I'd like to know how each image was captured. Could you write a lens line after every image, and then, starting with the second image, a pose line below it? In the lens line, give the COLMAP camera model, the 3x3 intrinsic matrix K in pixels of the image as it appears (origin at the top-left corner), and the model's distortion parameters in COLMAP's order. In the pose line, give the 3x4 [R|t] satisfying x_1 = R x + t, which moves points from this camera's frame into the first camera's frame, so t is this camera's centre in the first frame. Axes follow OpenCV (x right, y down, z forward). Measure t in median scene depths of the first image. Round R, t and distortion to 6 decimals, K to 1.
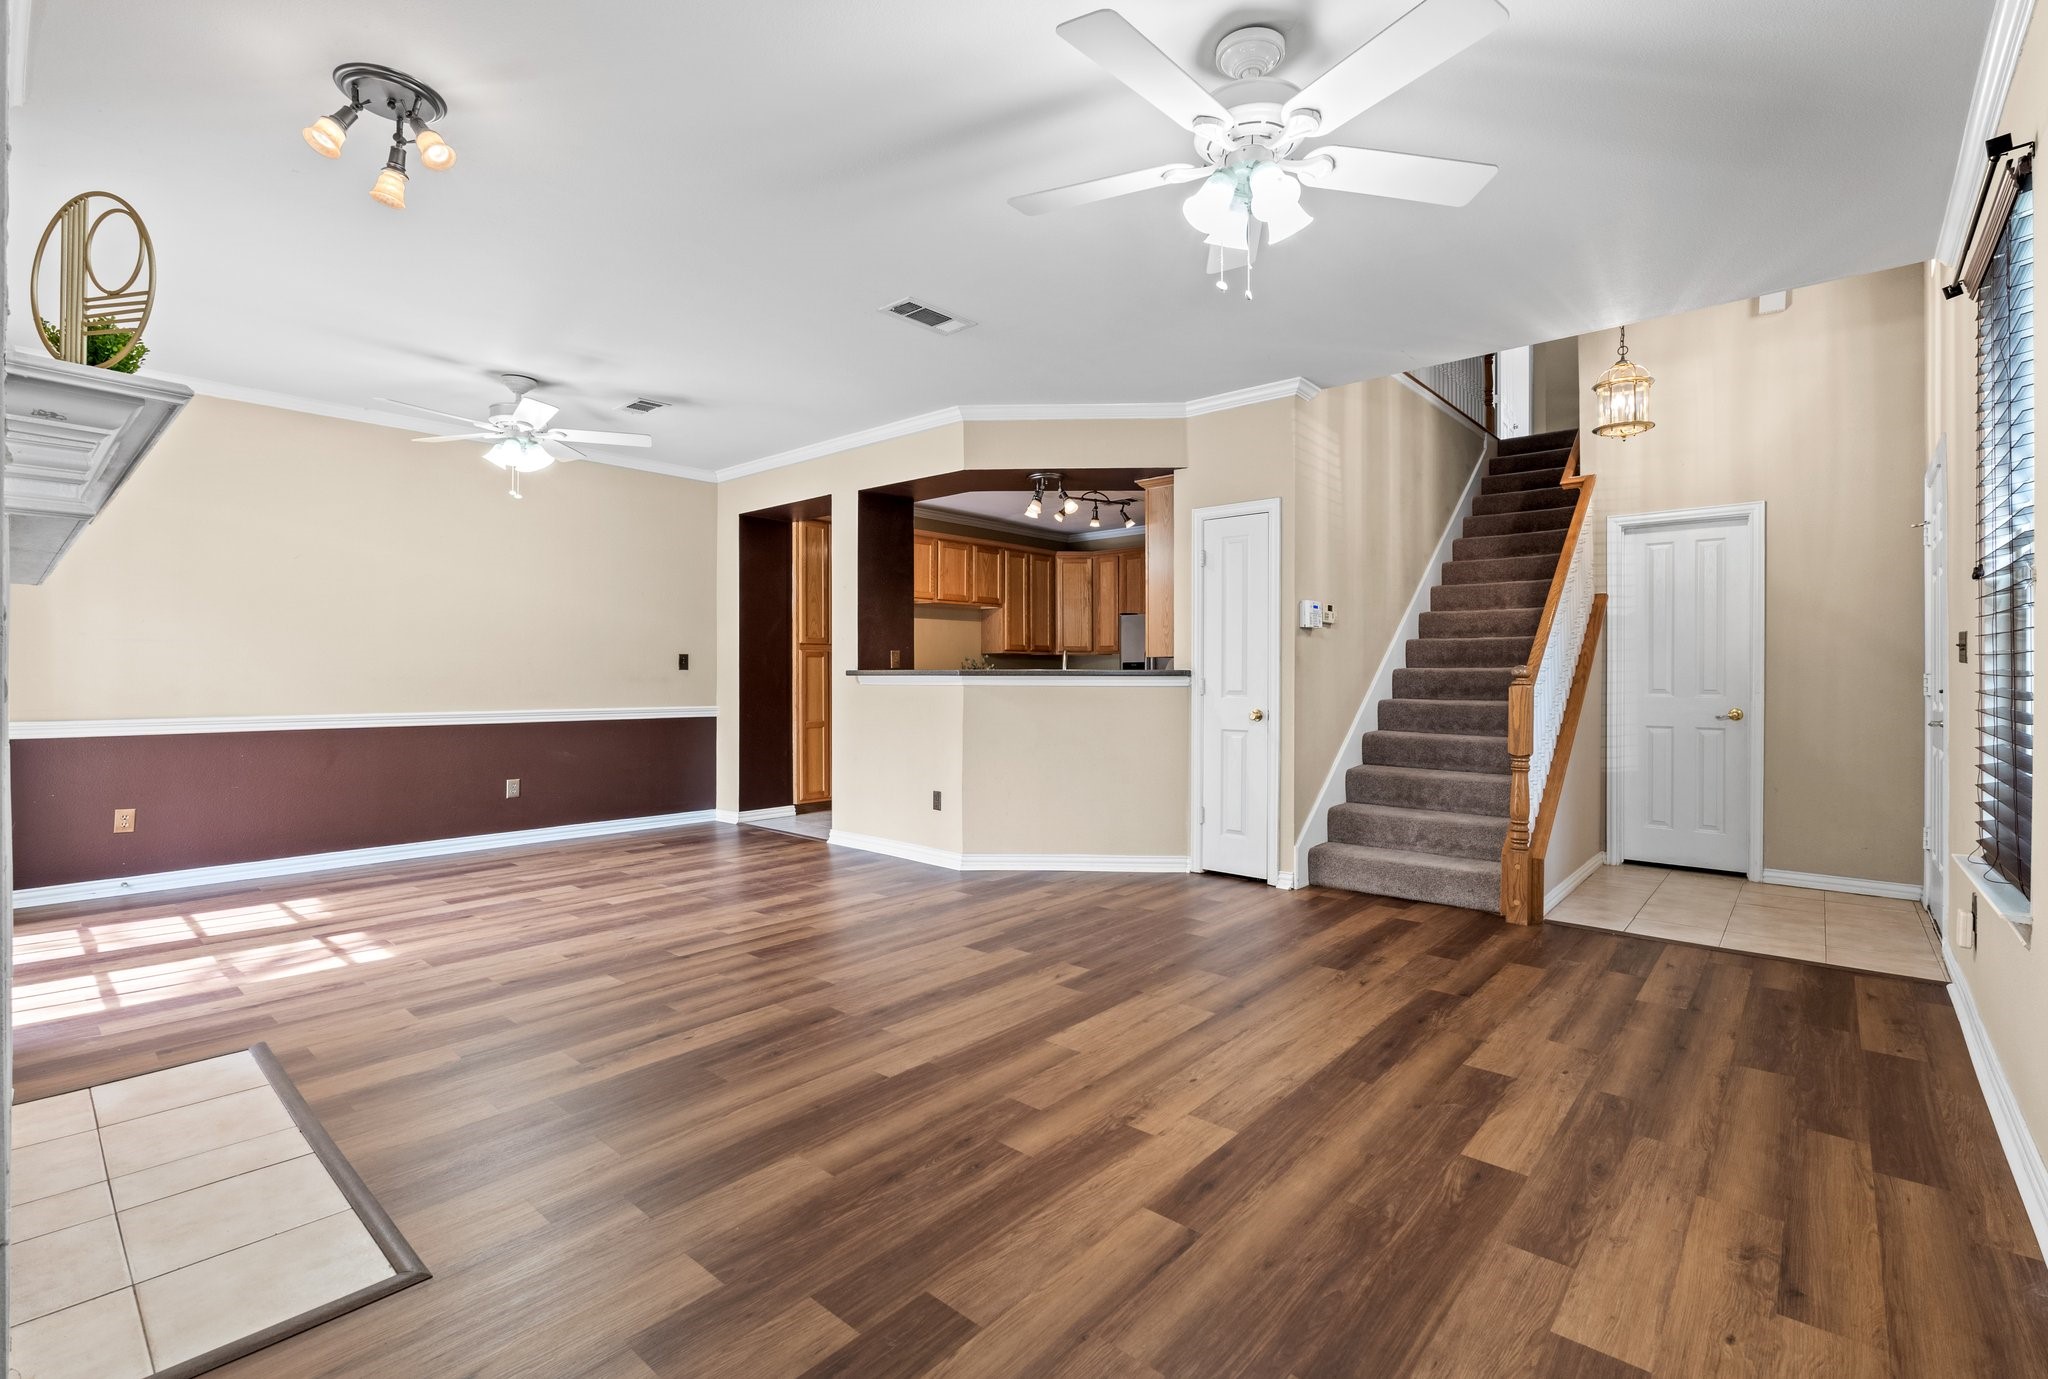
lens RADIAL K [[914.4, 0, 1037.4], [0, 914.4, 671.5], [0, 0, 1]] dist [-0.004222, 0.000119]
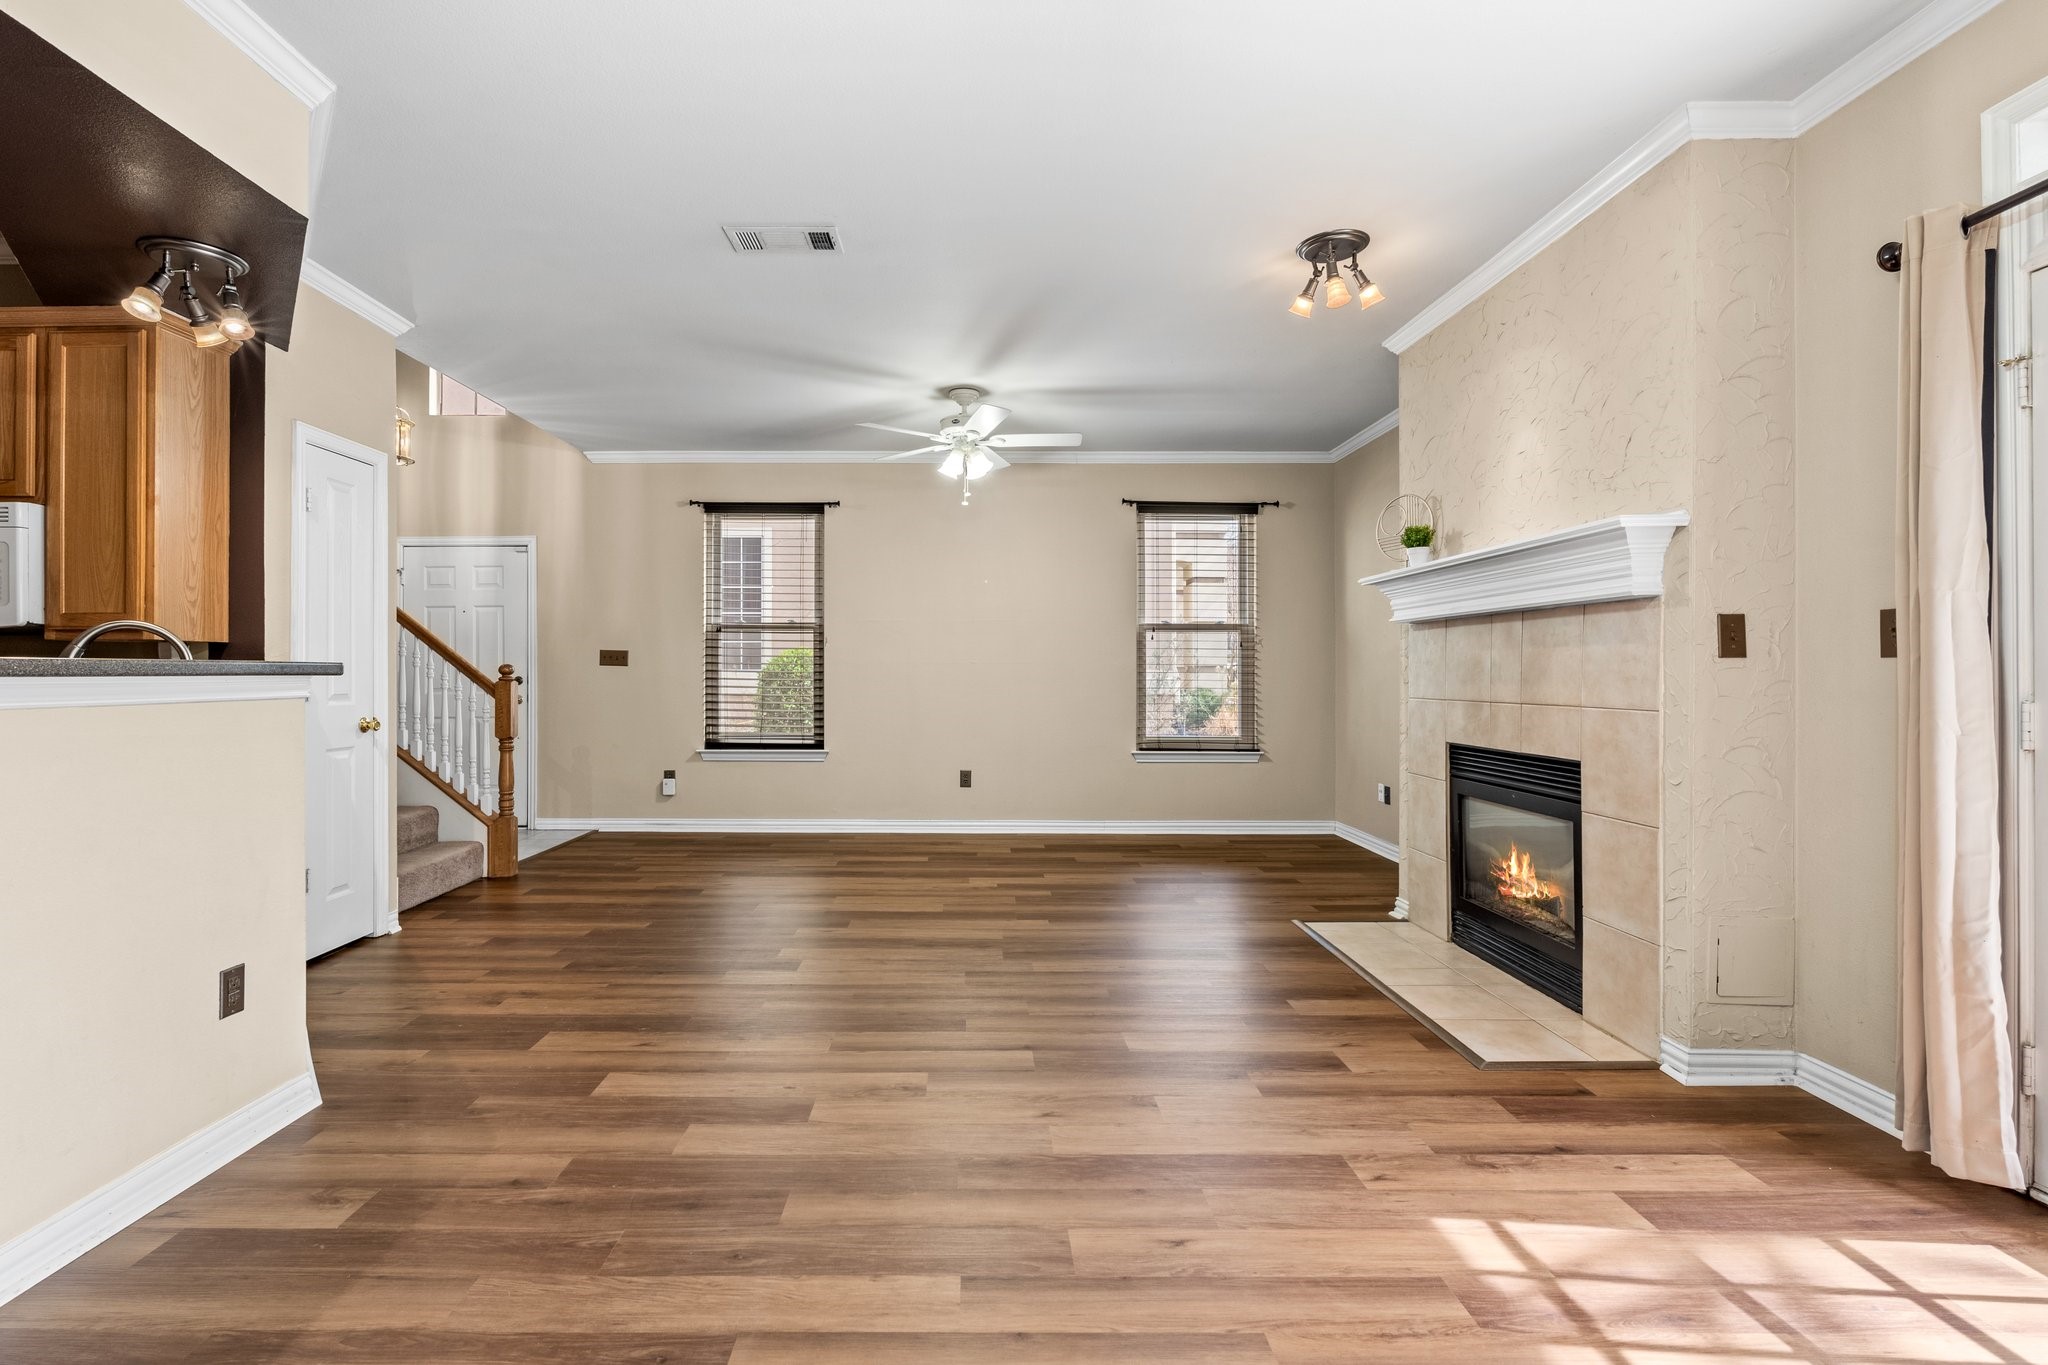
lens RADIAL K [[922.8, 0, 970.6], [0, 922.8, 673.8], [0, 0, 1]] dist [-0.001954, 0.000344]
pose [[-0.648496, -0.003032, 0.761212, -0.859604], [-0.004601, 0.999989, 0.000064, 0.002662], [-0.761204, -0.003461, -0.648503, 1.408553]]
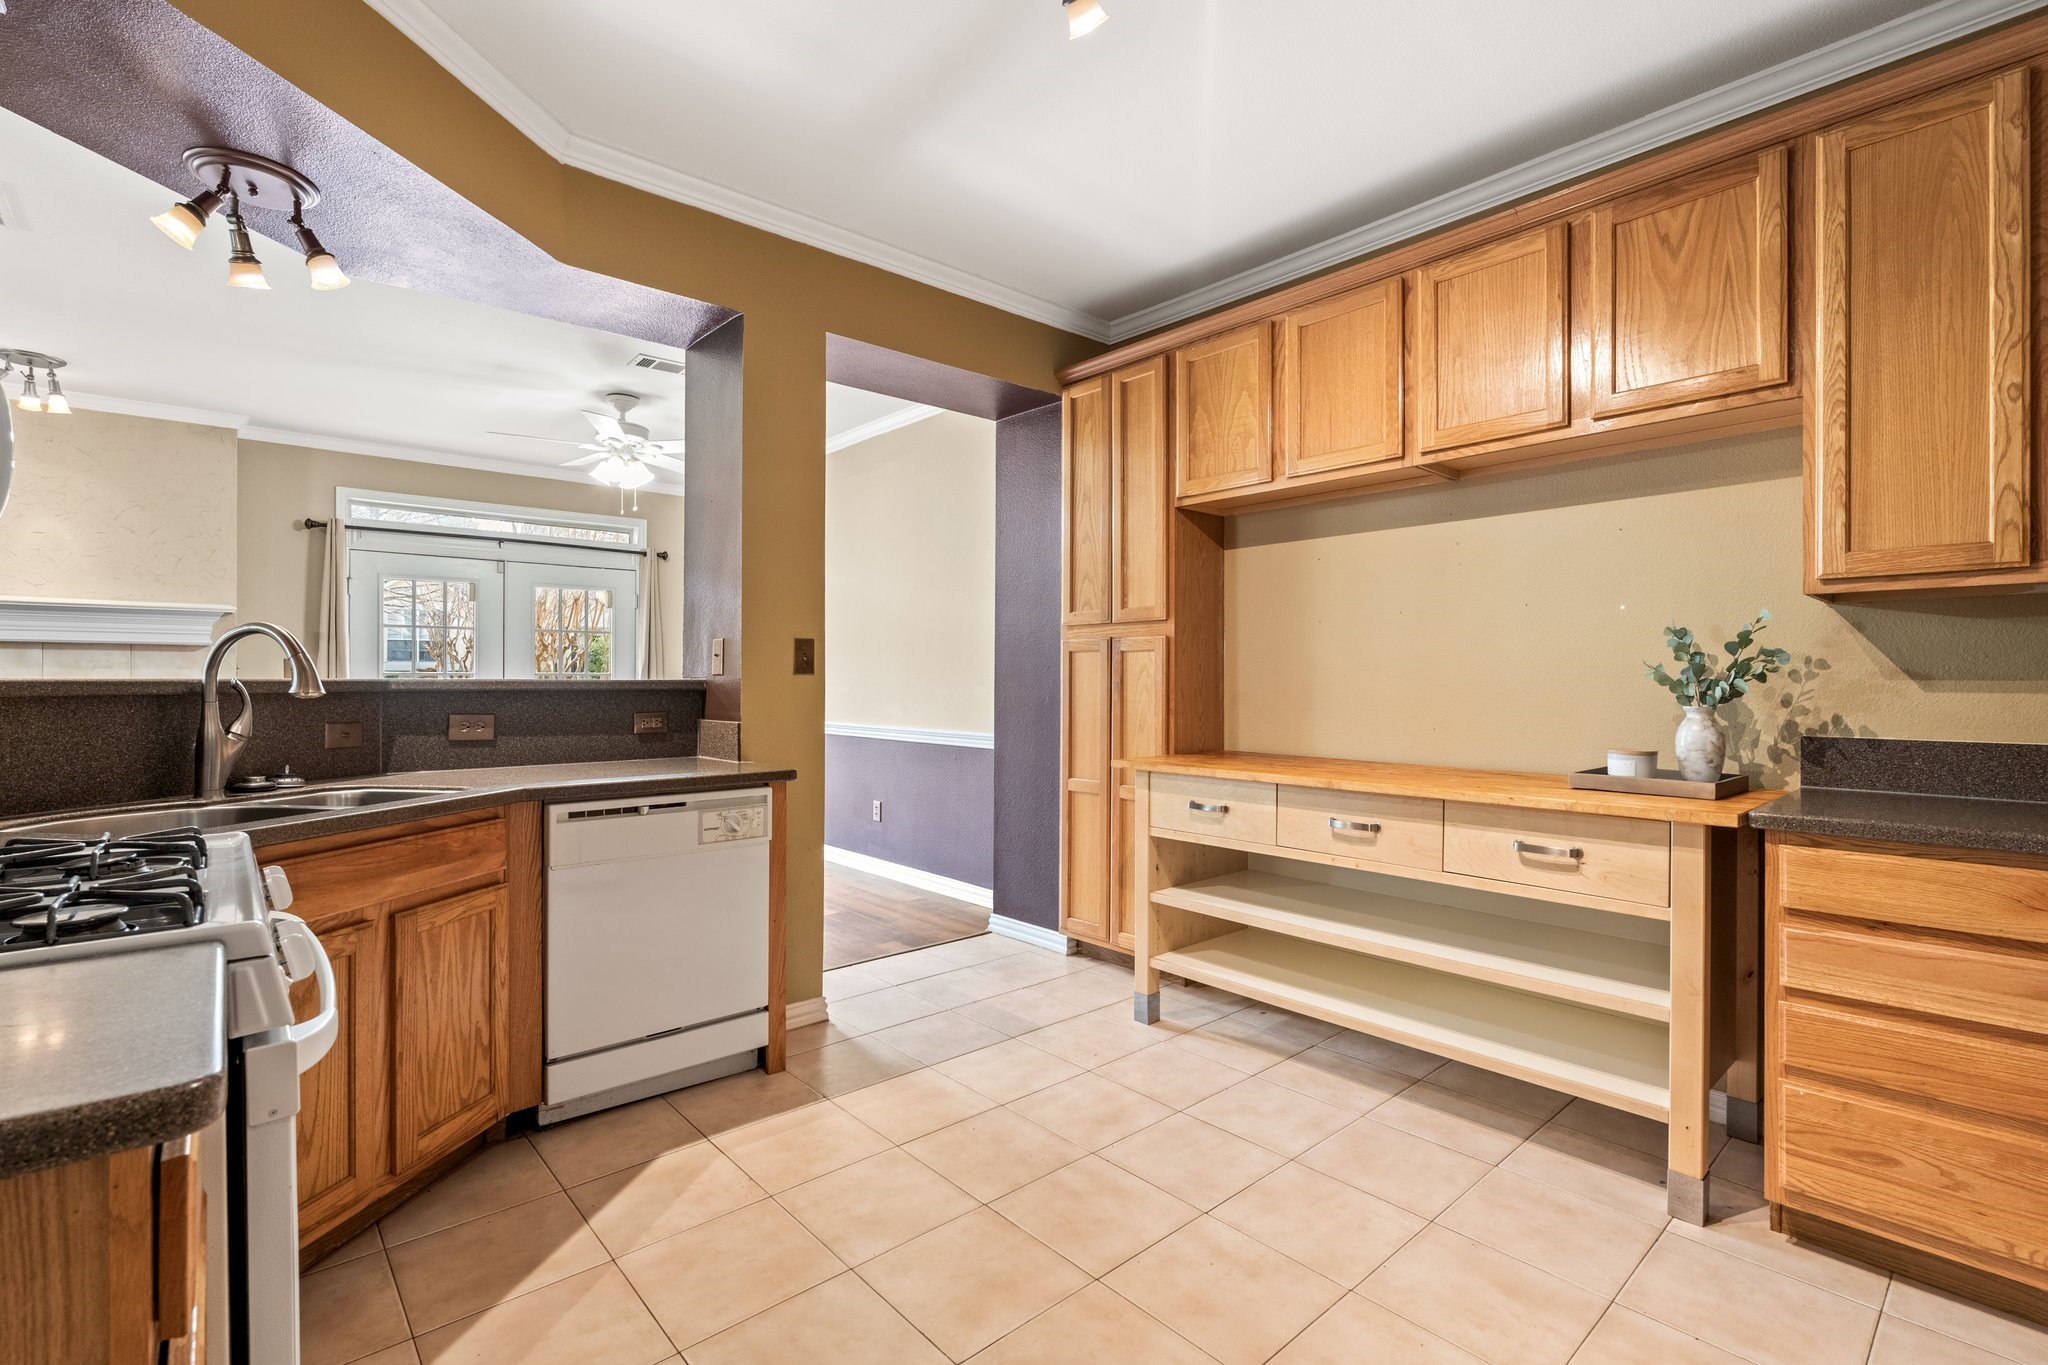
lens RADIAL K [[929.7, 0, 1014.6], [0, 929.7, 662.8], [0, 0, 1]] dist [-0.006969, 0.000871]
pose [[-0.132284, -0.022170, -0.990964, 0.486028], [0.003695, 0.999732, -0.022859, 0.002260], [0.991205, -0.006686, -0.132166, 1.909777]]
